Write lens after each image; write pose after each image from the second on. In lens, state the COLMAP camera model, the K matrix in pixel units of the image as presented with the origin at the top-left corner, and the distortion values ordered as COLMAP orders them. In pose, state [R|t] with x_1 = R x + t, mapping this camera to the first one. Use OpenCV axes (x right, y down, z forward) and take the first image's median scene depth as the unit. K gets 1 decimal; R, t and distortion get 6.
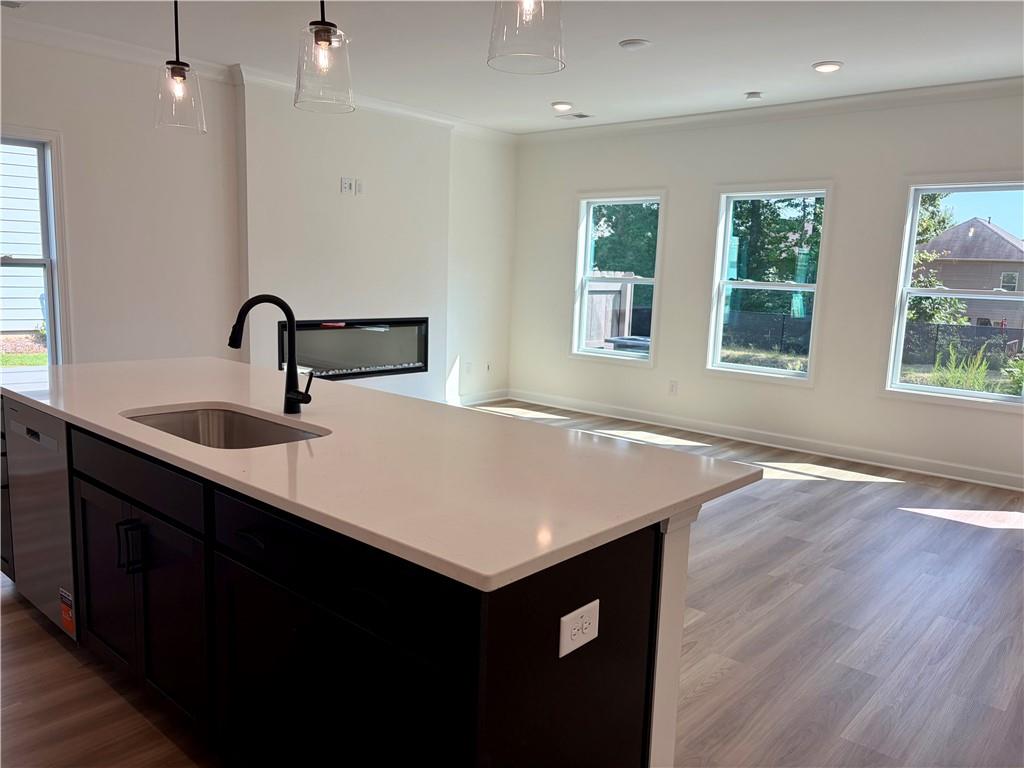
lens RADIAL K [[766.8, 0, 510.7], [0, 766.8, 383.5], [0, 0, 1]] dist [0.047459, -0.032085]
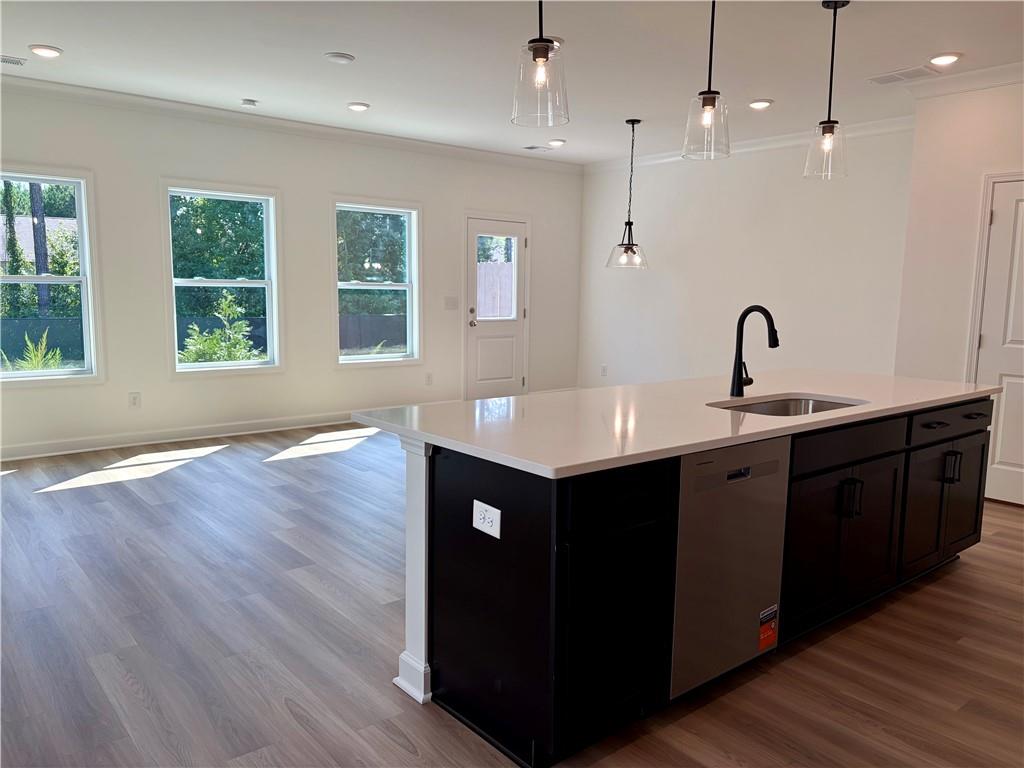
lens RADIAL K [[766.8, 0, 511.6], [0, 766.8, 383.1], [0, 0, 1]] dist [0.047459, -0.032085]
pose [[0.154652, -0.156227, 0.975539, -0.752921], [0.133775, 0.981636, 0.135997, -0.099614], [-0.978870, 0.109470, 0.172711, 0.539049]]
